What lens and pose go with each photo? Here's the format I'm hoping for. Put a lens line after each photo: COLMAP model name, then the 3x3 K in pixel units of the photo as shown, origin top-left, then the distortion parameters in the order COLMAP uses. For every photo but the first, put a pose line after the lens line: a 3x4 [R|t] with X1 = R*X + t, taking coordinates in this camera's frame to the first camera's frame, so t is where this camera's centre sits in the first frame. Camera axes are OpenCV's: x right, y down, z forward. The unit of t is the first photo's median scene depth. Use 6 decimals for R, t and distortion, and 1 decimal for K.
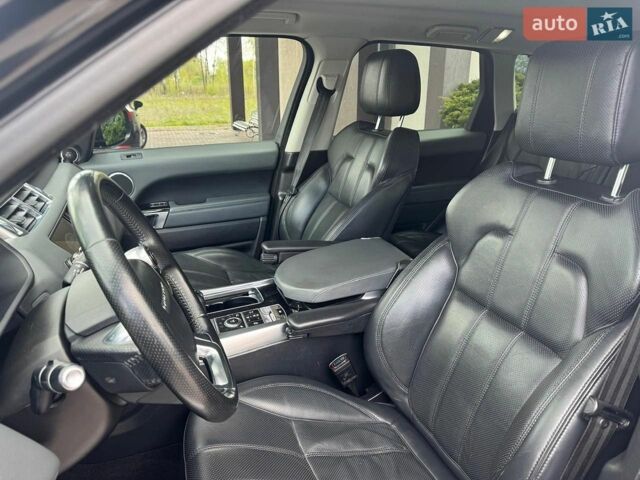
lens RADIAL K [[453.7, 0, 321.3], [0, 453.7, 243.9], [0, 0, 1]] dist [0.042322, -0.056116]
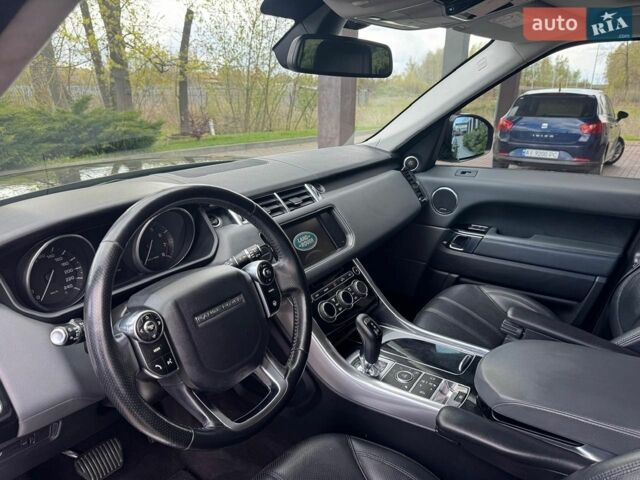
lens RADIAL K [[453.7, 0, 318.0], [0, 453.7, 239.0], [0, 0, 1]] dist [0.042322, -0.056116]
pose [[0.553240, 0.267771, -0.788812, 0.195800], [-0.284473, 0.950733, 0.123219, -0.082297], [0.782944, 0.156226, 0.602157, 0.182040]]
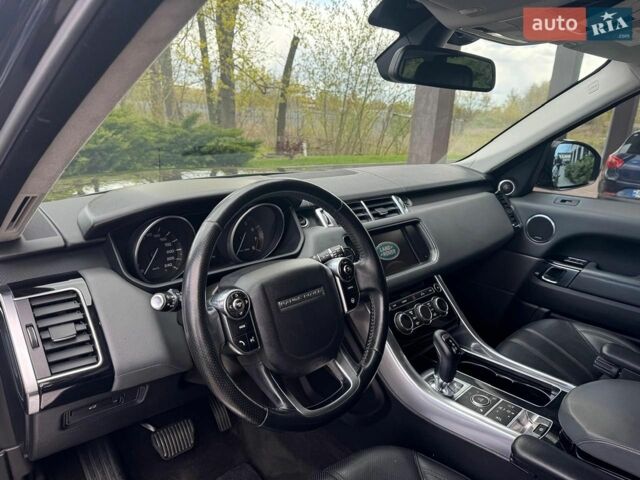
lens RADIAL K [[453.7, 0, 320.5], [0, 453.7, 241.5], [0, 0, 1]] dist [0.042322, -0.056116]
pose [[0.383867, 0.274568, -0.881623, 0.206231], [-0.355601, 0.925087, 0.133273, -0.060987], [0.852170, 0.262347, 0.452747, 0.178678]]
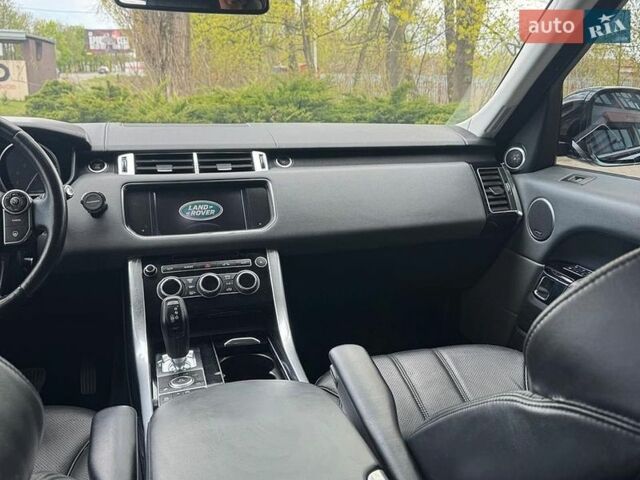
lens RADIAL K [[594.2, 0, 318.4], [0, 594.2, 242.8], [0, 0, 1]] dist [0.074132, 0.000000]
pose [[-0.097951, 0.269881, -0.957899, 0.358288], [-0.348460, 0.892295, 0.287030, -0.208847], [0.932192, 0.361904, 0.006642, 0.663001]]
